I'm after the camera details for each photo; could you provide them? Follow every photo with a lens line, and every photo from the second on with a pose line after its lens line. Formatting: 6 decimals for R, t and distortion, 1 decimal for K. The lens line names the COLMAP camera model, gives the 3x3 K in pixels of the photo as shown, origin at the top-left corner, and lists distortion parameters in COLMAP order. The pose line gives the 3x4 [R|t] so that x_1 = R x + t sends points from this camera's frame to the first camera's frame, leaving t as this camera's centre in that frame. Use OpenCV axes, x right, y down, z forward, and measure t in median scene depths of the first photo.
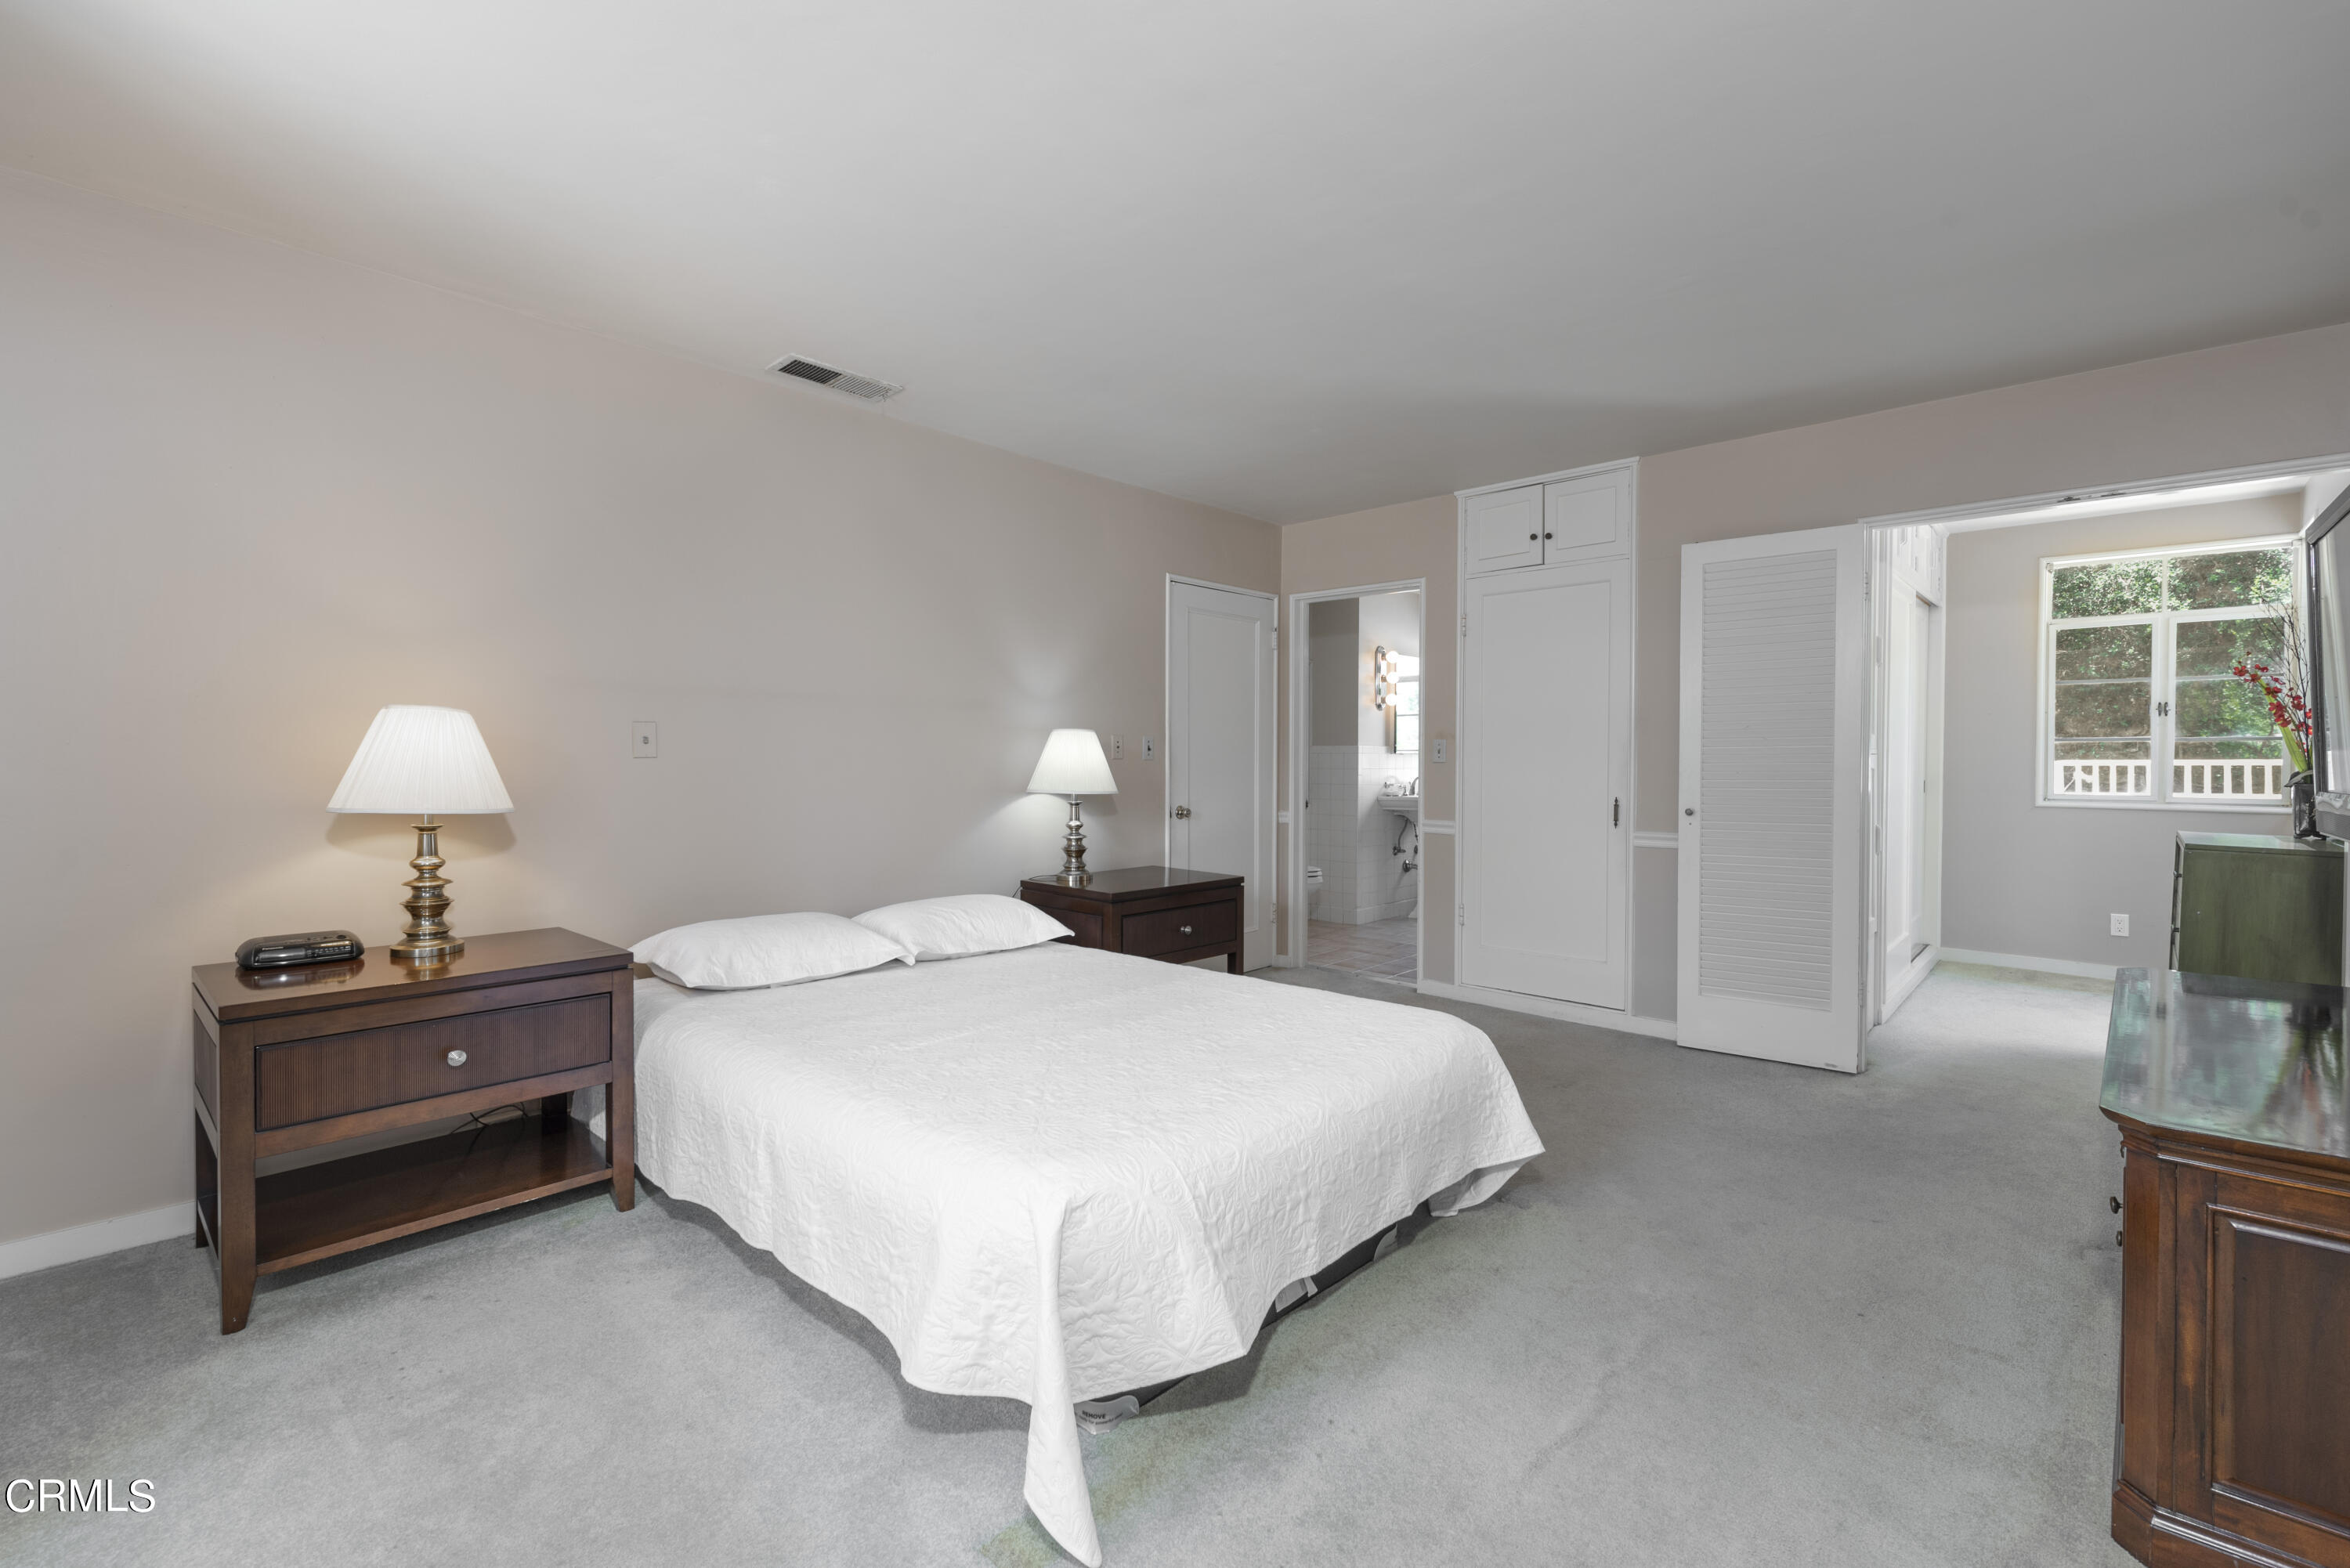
lens RADIAL K [[1010.7, 0, 1186.6], [0, 1010.7, 767.6], [0, 0, 1]] dist [0.004683, -0.000620]
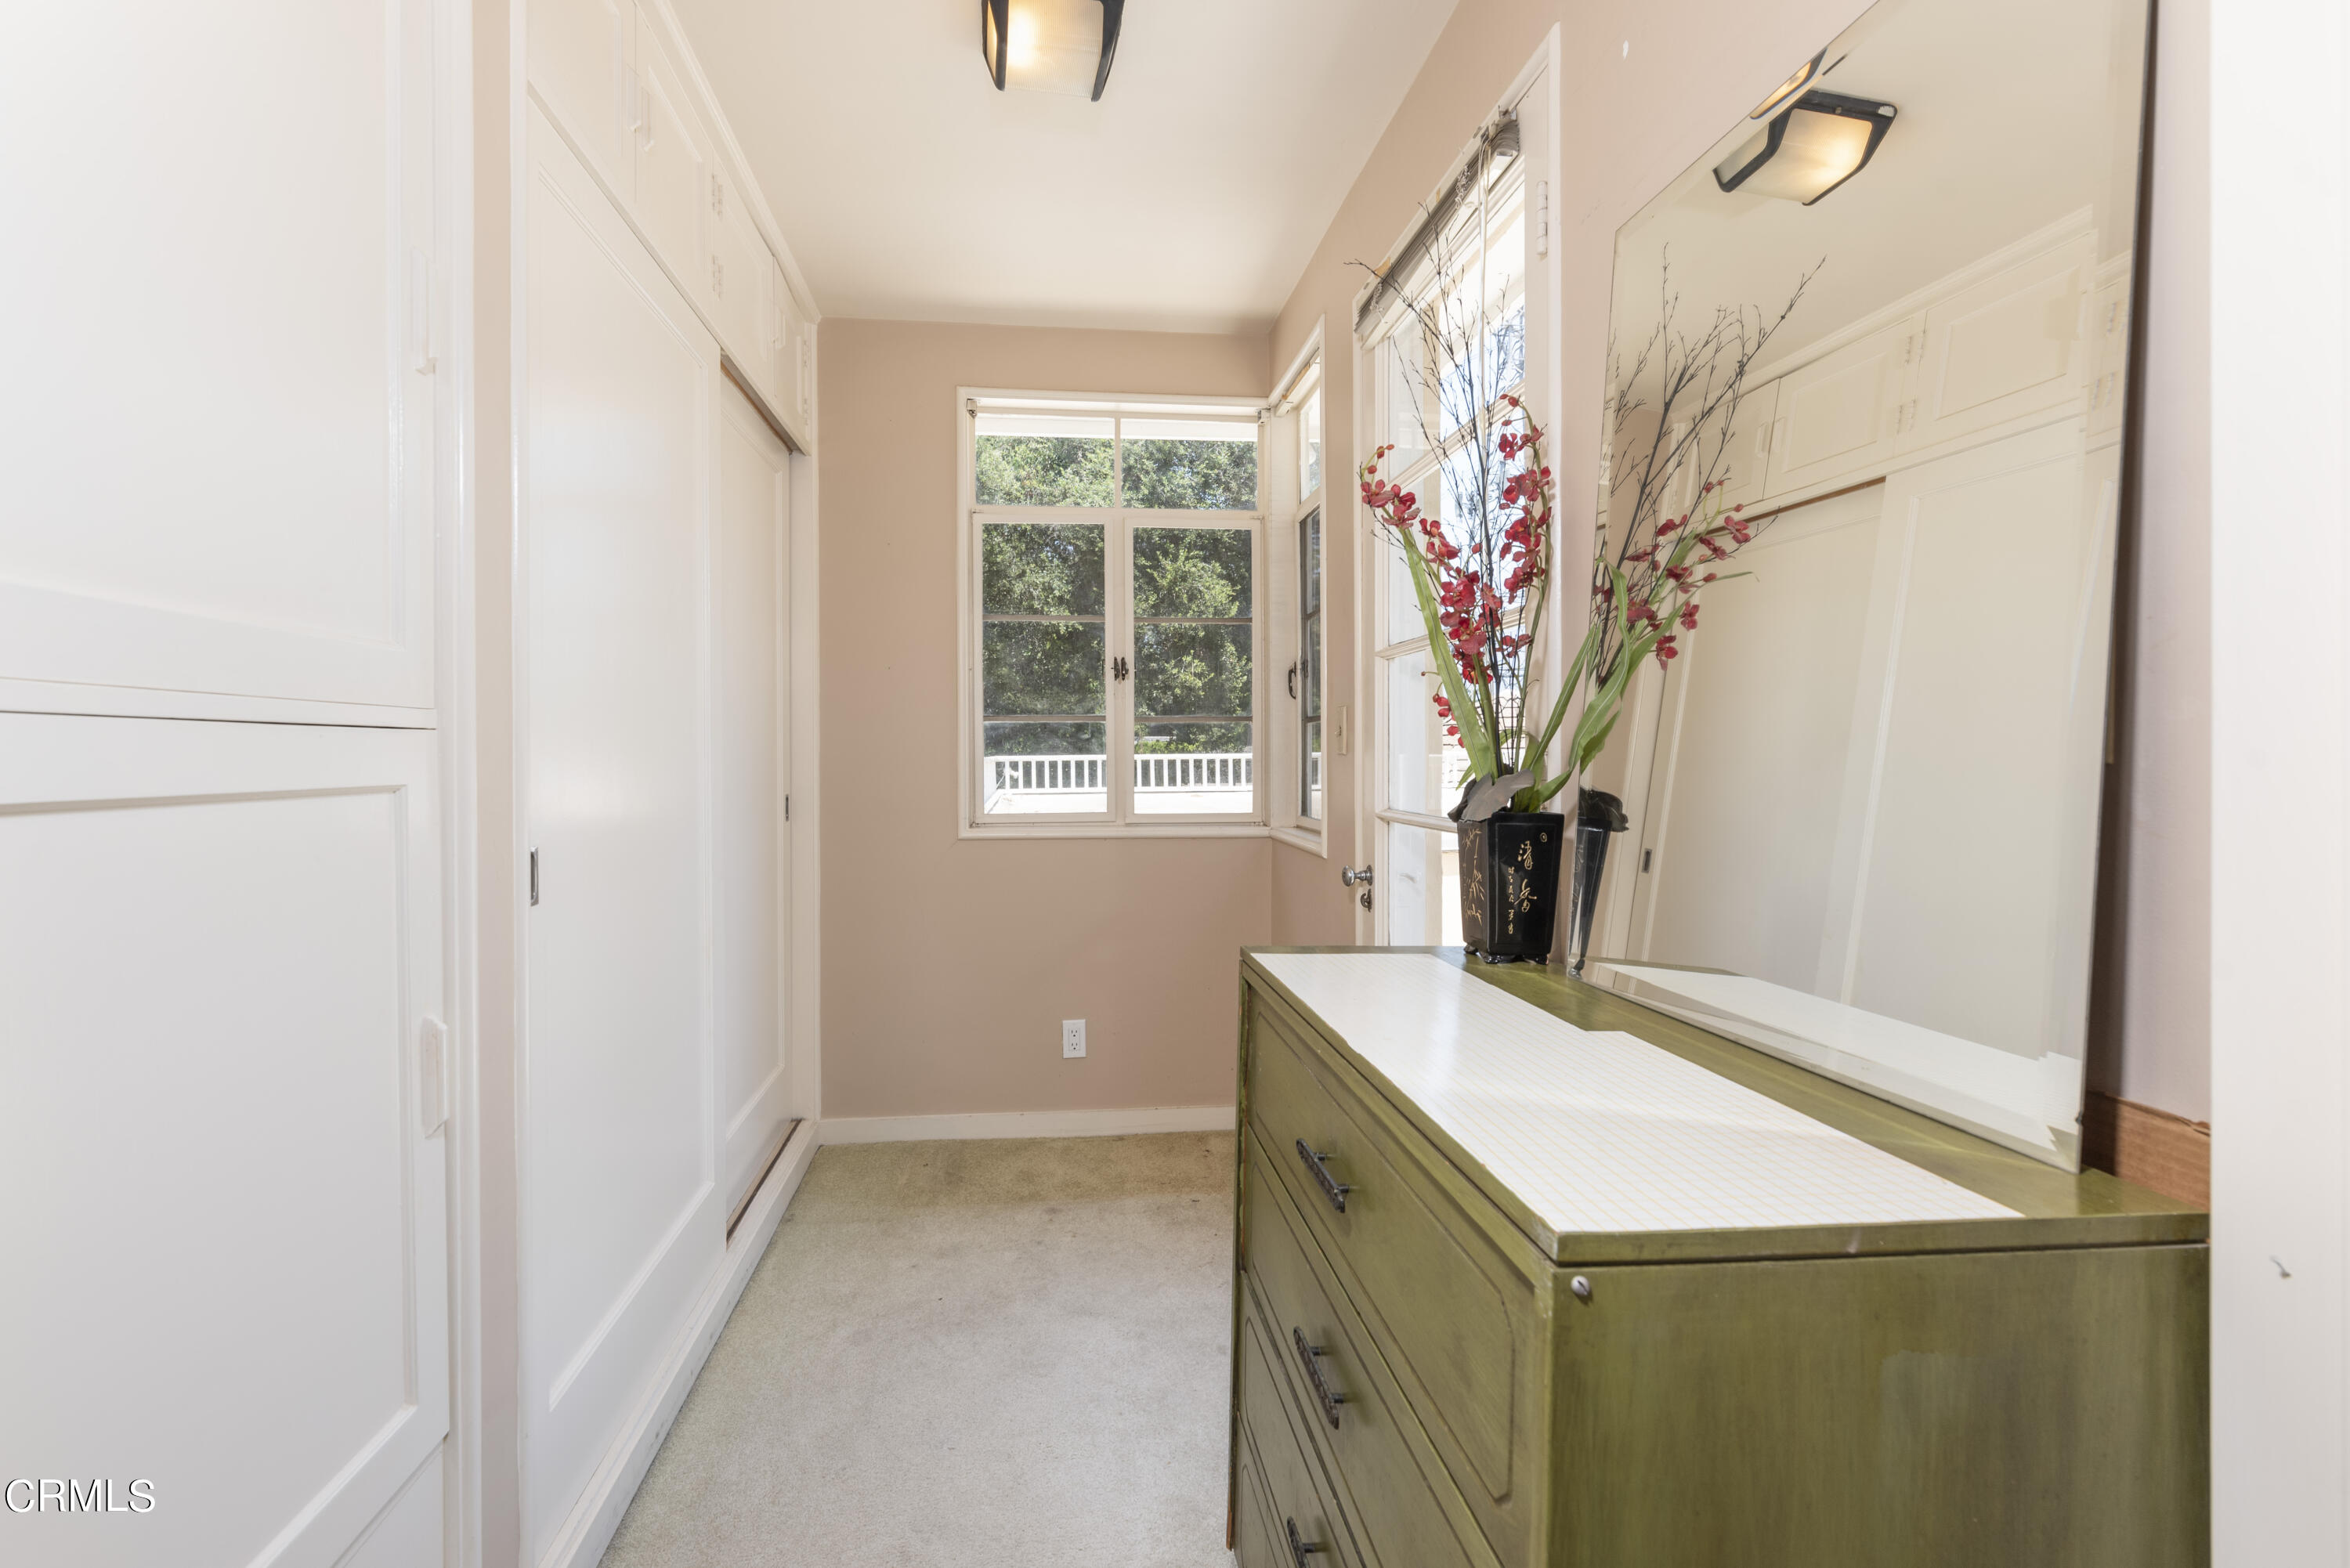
lens RADIAL K [[1010.7, 0, 1108.6], [0, 1010.7, 771.4], [0, 0, 1]] dist [0.004683, -0.000620]
pose [[0.678519, -0.019785, 0.734316, 0.489159], [0.016712, 0.999794, 0.011497, -0.003735], [-0.734393, 0.004471, 0.678710, 0.566251]]
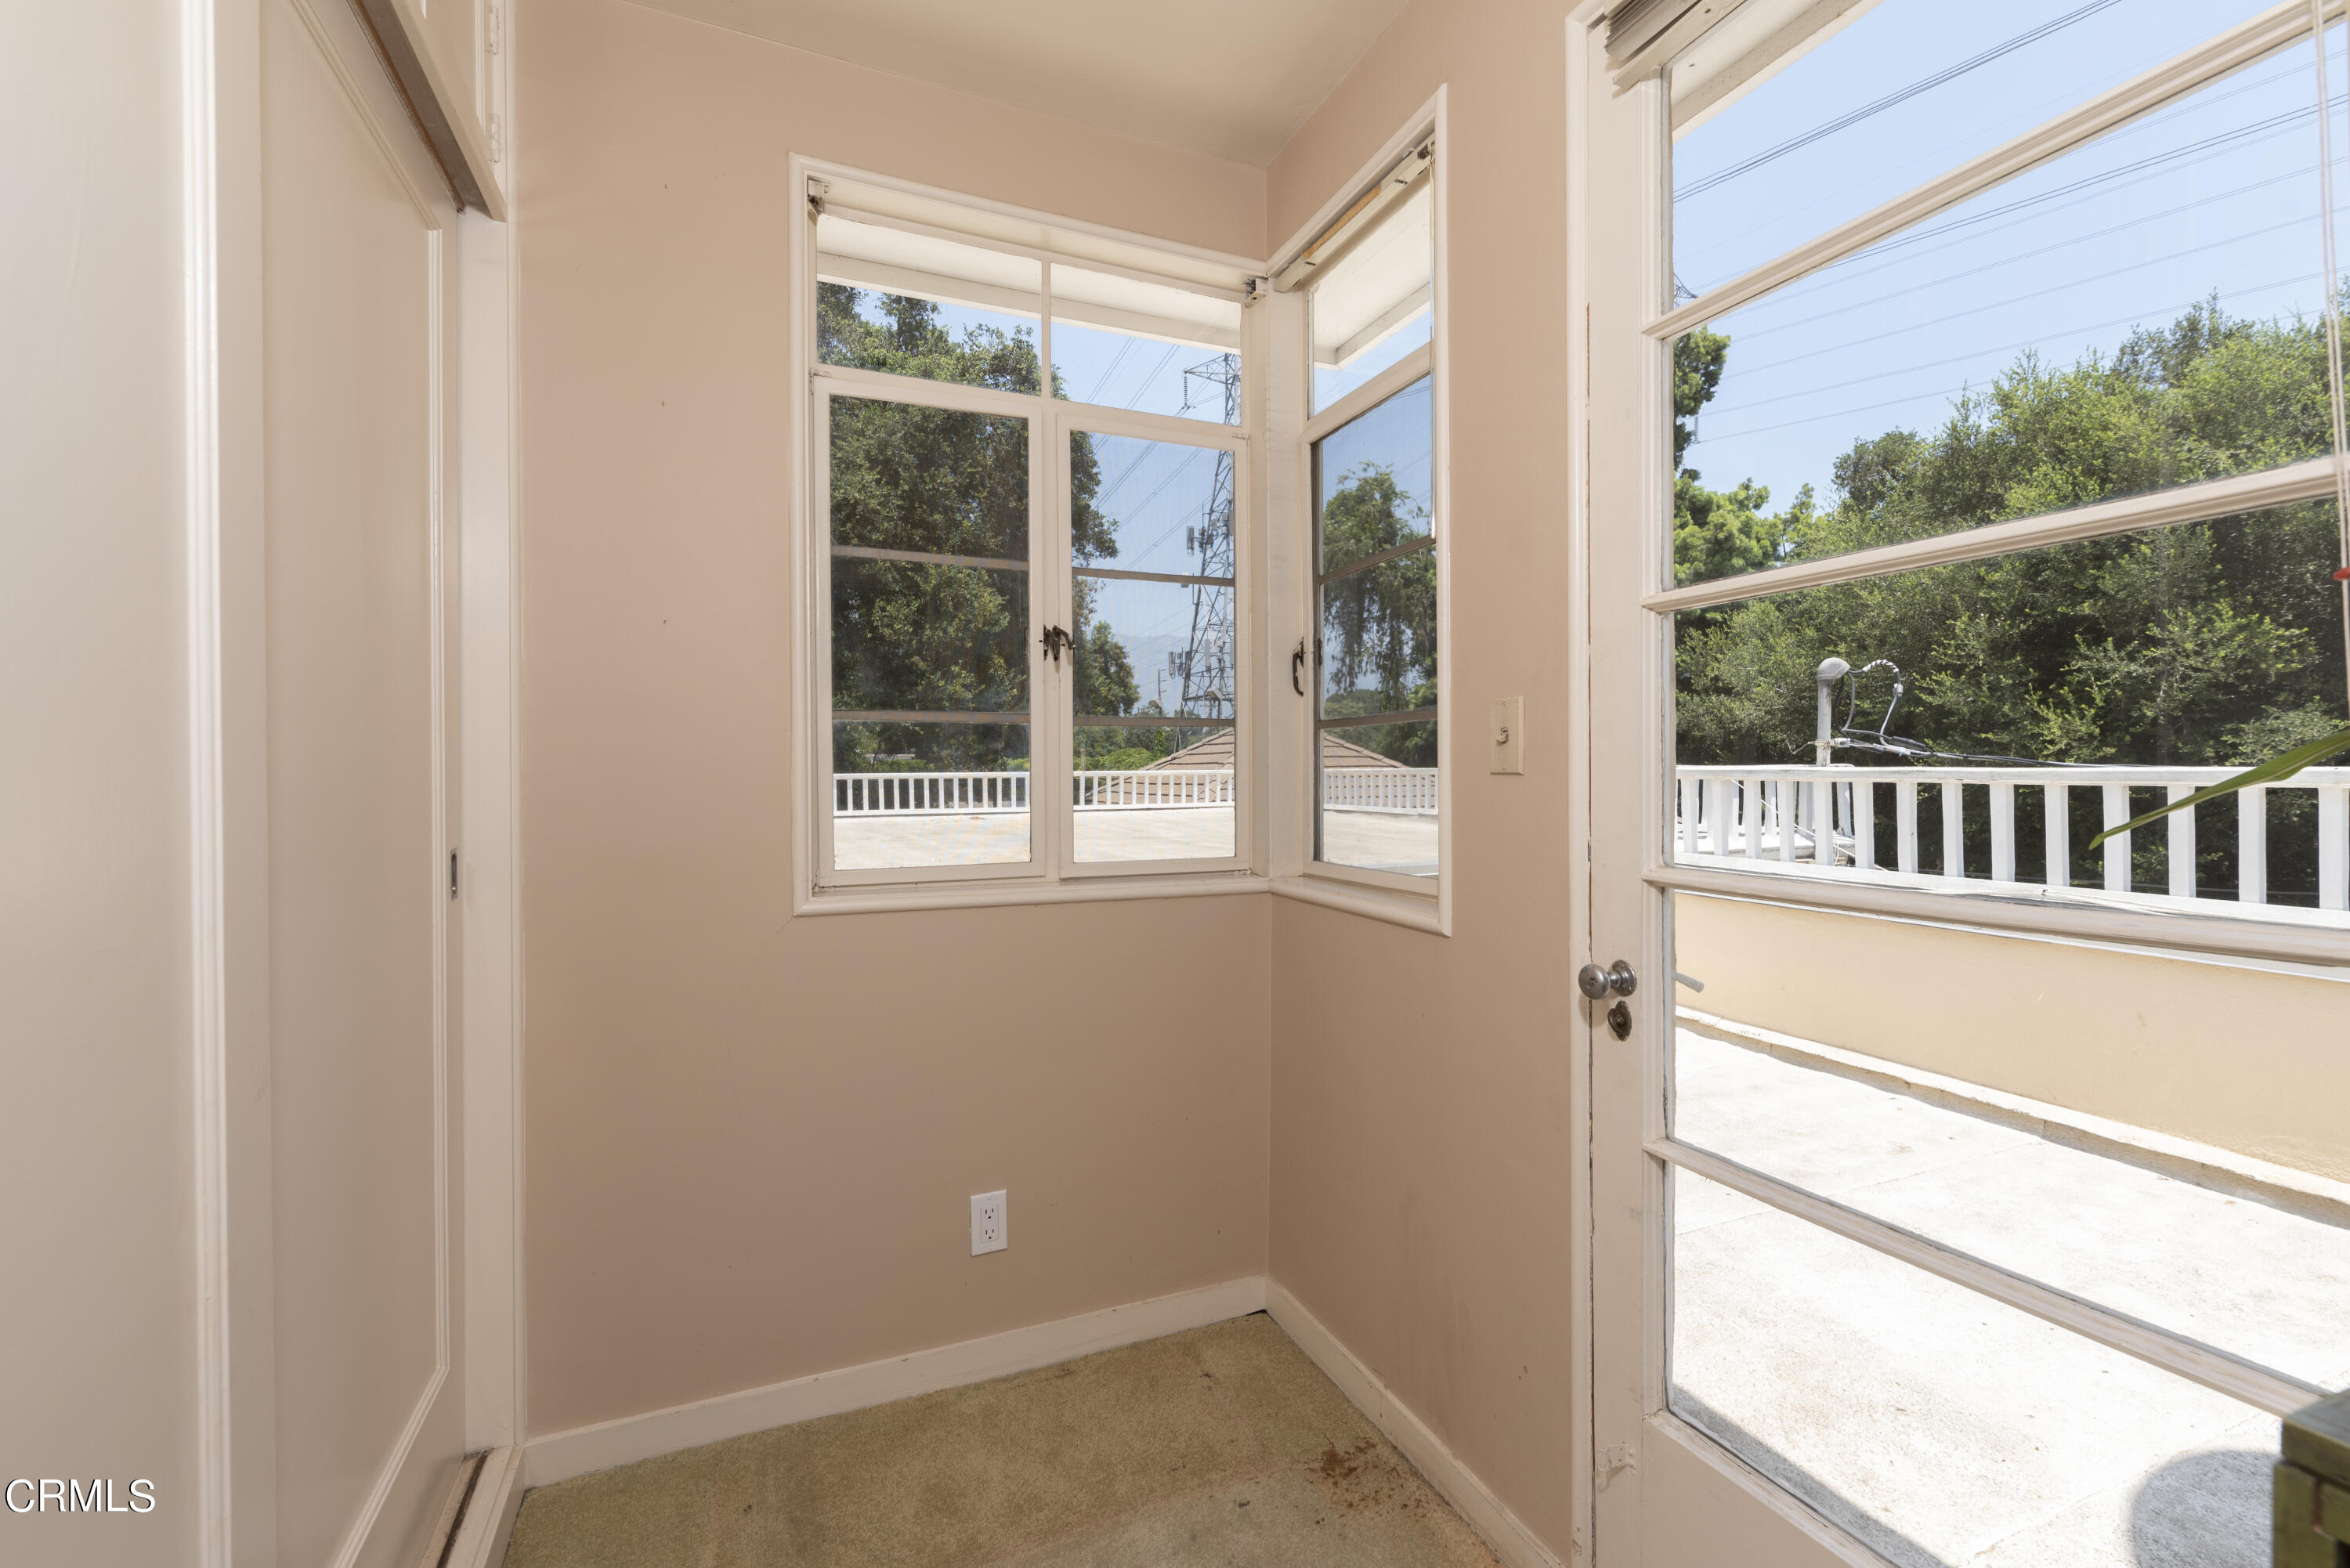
lens RADIAL K [[1010.7, 0, 1185.3], [0, 1010.7, 789.4], [0, 0, 1]] dist [0.004683, -0.000620]
pose [[0.410048, -0.020581, 0.911832, 0.590758], [0.015039, 0.999762, 0.015803, -0.005851], [-0.911940, 0.007233, 0.410260, 0.748518]]
